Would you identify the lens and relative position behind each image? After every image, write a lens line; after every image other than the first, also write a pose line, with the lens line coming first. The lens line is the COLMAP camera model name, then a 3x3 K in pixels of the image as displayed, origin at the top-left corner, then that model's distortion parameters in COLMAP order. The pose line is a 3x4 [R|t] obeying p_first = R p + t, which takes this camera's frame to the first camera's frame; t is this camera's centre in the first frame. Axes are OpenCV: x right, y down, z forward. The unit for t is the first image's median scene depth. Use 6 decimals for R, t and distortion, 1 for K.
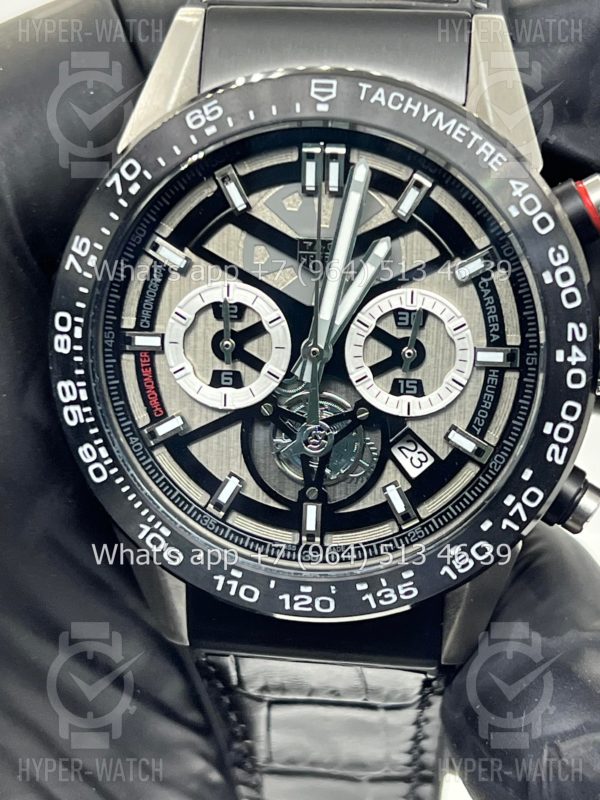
lens RADIAL K [[1870.6, 0, 297.8], [0, 1870.6, 404.7], [0, 0, 1]] dist [0.156605, 0.000000]
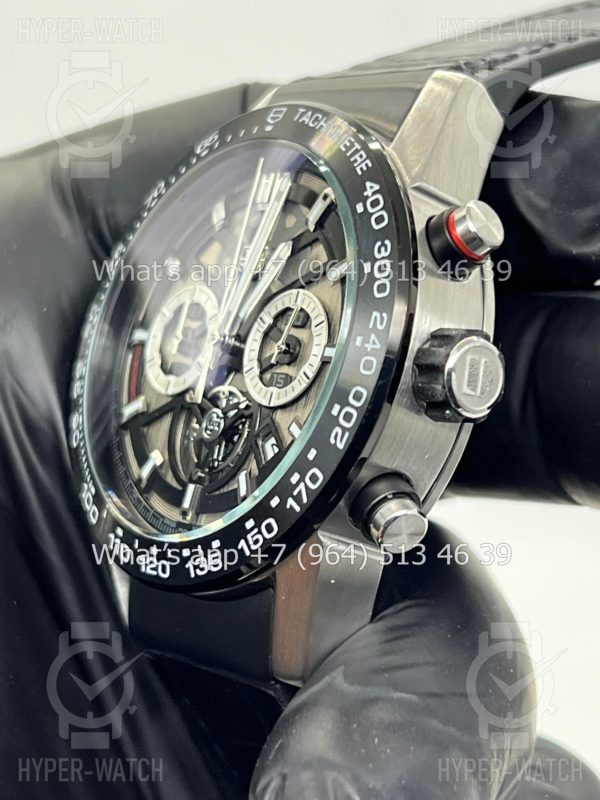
lens RADIAL K [[1870.6, 0, 299.8], [0, 1870.6, 408.5], [0, 0, 1]] dist [0.156605, 0.000000]
pose [[0.729253, 0.083504, -0.679129, 0.783104], [-0.321371, 0.918041, -0.232211, 0.245519], [0.604078, 0.387593, 0.696320, 0.279665]]
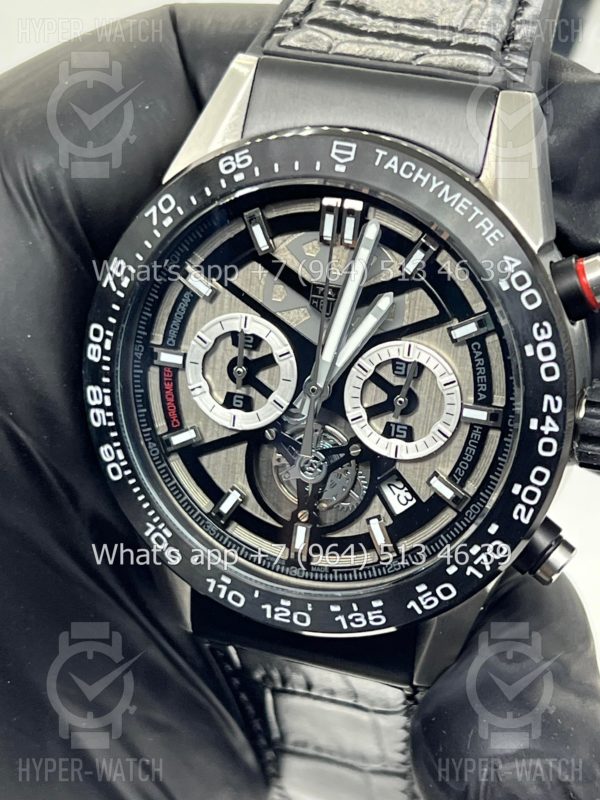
lens RADIAL K [[1870.6, 0, 301.0], [0, 1870.6, 390.2], [0, 0, 1]] dist [0.156605, 0.000000]
pose [[0.981171, 0.120907, -0.150613, 0.162850], [-0.111915, 0.991467, 0.066838, -0.098276], [0.157410, -0.048724, 0.986331, -0.066635]]
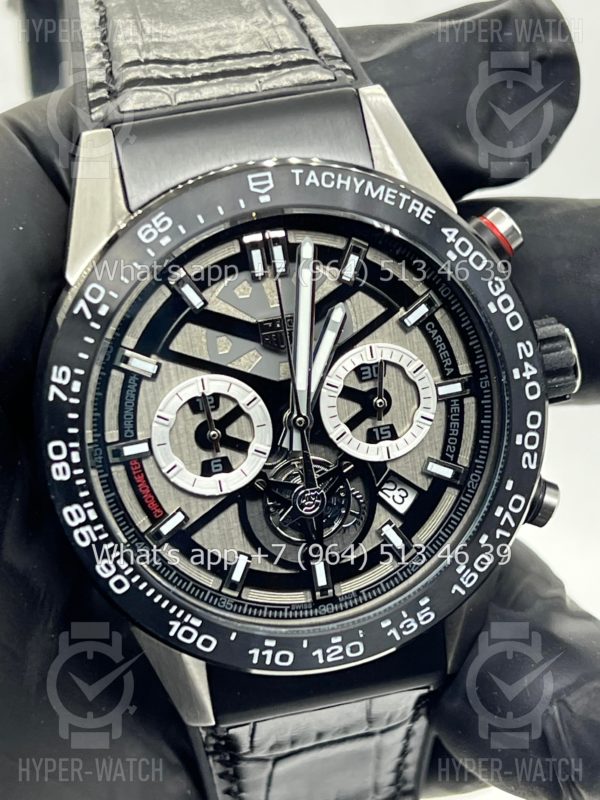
lens RADIAL K [[1870.6, 0, 292.3], [0, 1870.6, 386.8], [0, 0, 1]] dist [0.156605, 0.000000]
pose [[0.932540, -0.227640, 0.280266, -0.287052], [0.232047, 0.972541, 0.017826, -0.066920], [-0.276628, 0.048412, 0.959757, -0.025892]]
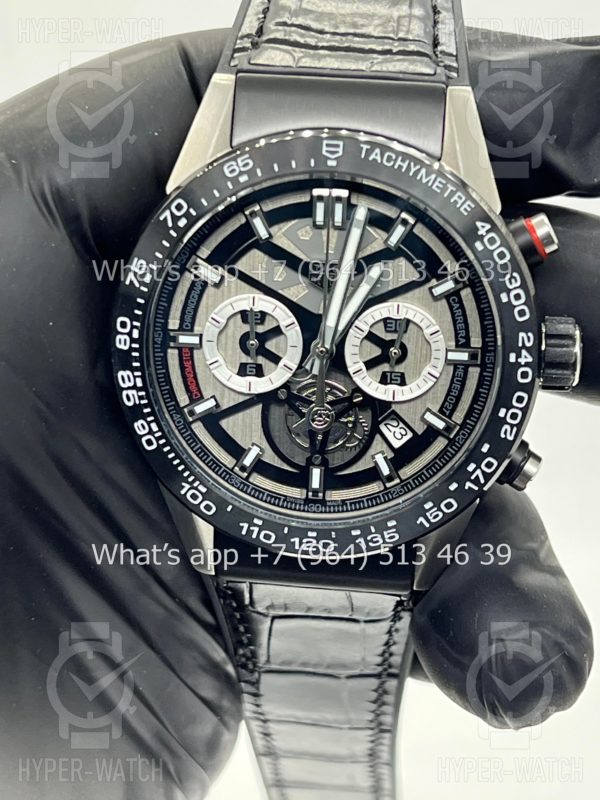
lens RADIAL K [[1870.6, 0, 292.4], [0, 1870.6, 400.6], [0, 0, 1]] dist [0.156605, 0.000000]
pose [[0.998709, 0.005450, 0.050502, -0.075003], [-0.008625, 0.997985, 0.062868, -0.074135], [-0.050058, -0.063223, 0.996743, -0.276432]]
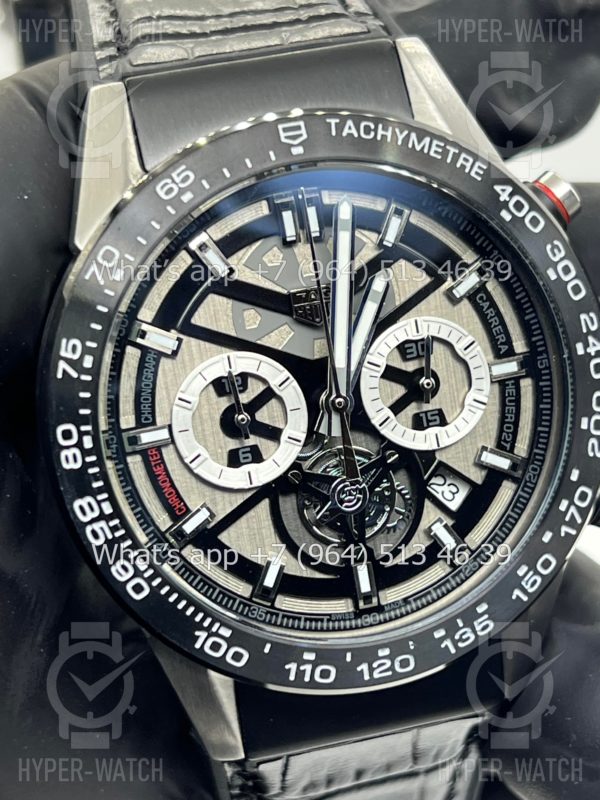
lens RADIAL K [[1870.6, 0, 280.6], [0, 1870.6, 391.4], [0, 0, 1]] dist [0.156605, 0.000000]
pose [[0.924692, -0.218113, 0.312043, -0.309875], [0.246035, 0.967833, -0.052587, 0.008626], [-0.290536, 0.125400, 0.948611, 0.106610]]
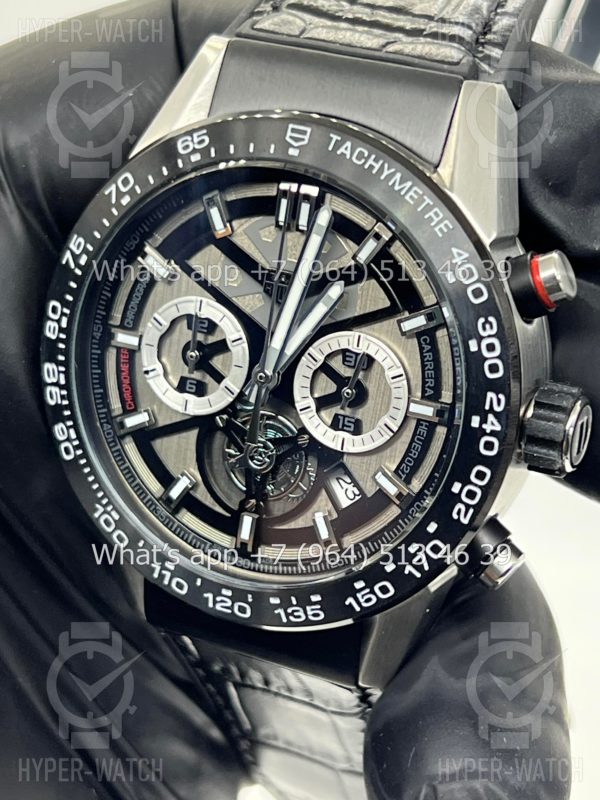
lens RADIAL K [[1870.6, 0, 303.4], [0, 1870.6, 397.0], [0, 0, 1]] dist [0.156605, 0.000000]
pose [[0.956534, 0.169155, -0.237549, 0.283262], [-0.157451, 0.985214, 0.067551, -0.091471], [0.245464, -0.027213, 0.969024, -0.025098]]
